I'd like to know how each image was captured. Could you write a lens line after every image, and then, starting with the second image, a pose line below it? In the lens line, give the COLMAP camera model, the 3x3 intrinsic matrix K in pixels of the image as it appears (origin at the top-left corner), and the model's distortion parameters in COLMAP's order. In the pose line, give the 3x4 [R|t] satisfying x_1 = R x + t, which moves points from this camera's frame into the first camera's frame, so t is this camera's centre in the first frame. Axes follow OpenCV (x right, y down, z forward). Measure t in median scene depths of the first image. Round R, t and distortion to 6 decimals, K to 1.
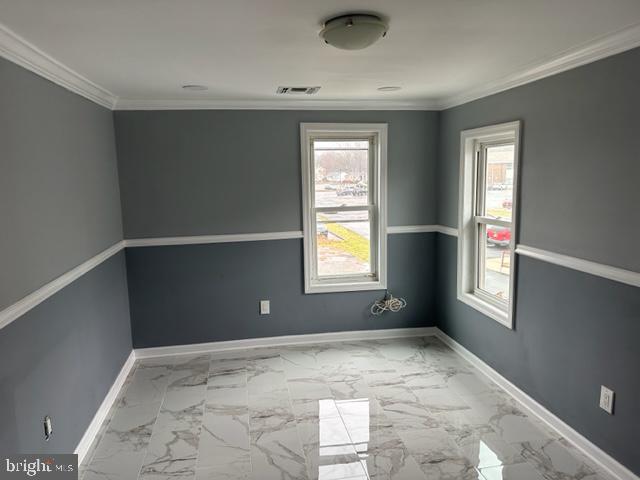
lens RADIAL K [[447.6, 0, 319.2], [0, 447.6, 238.5], [0, 0, 1]] dist [0.051793, -0.065925]
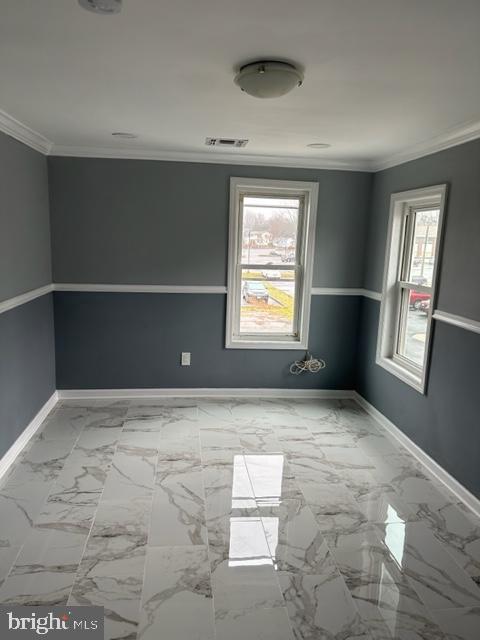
lens RADIAL K [[447.6, 0, 241.8], [0, 447.6, 318.9], [0, 0, 1]] dist [0.051793, -0.065925]
pose [[0.997040, 0.064079, -0.042488, 0.049566], [-0.062551, 0.997379, 0.036376, 0.020063], [0.044708, -0.033611, 0.998435, -0.010211]]
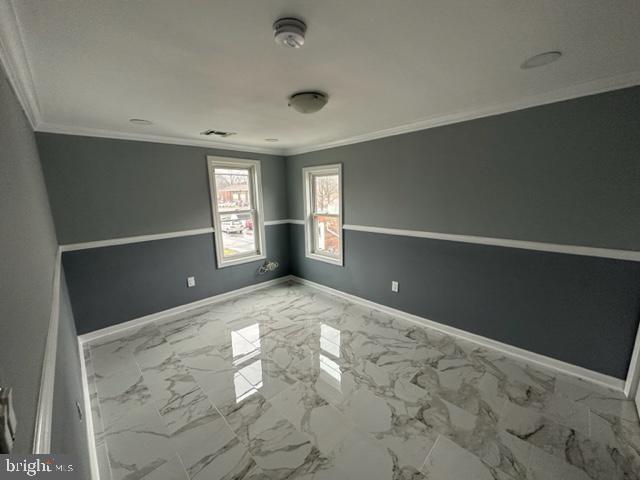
lens RADIAL K [[254.0, 0, 320.1], [0, 254.0, 238.0], [0, 0, 1]] dist [-0.003377, 0.000411]
pose [[0.822434, -0.095911, 0.560717, -0.255341], [0.083709, 0.995359, 0.047476, 0.008945], [-0.562668, 0.007892, 0.826645, 0.089903]]
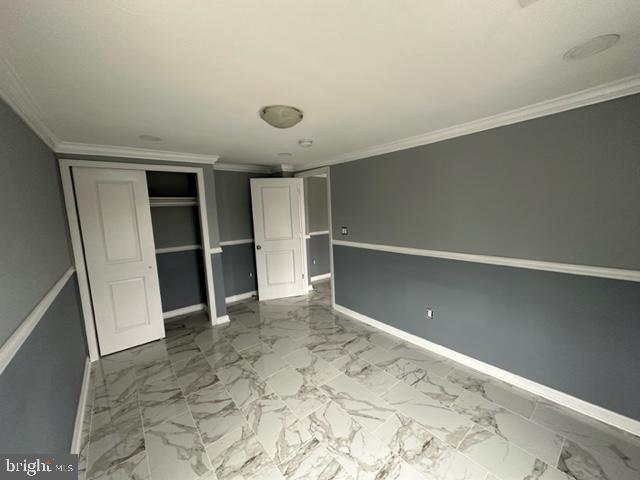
lens RADIAL K [[254.0, 0, 318.2], [0, 254.0, 237.6], [0, 0, 1]] dist [-0.003377, 0.000411]
pose [[-0.877821, 0.111298, -0.465878, 0.233768], [-0.006331, 0.969849, 0.243626, -0.135128], [0.478947, 0.216809, -0.850649, 1.026628]]
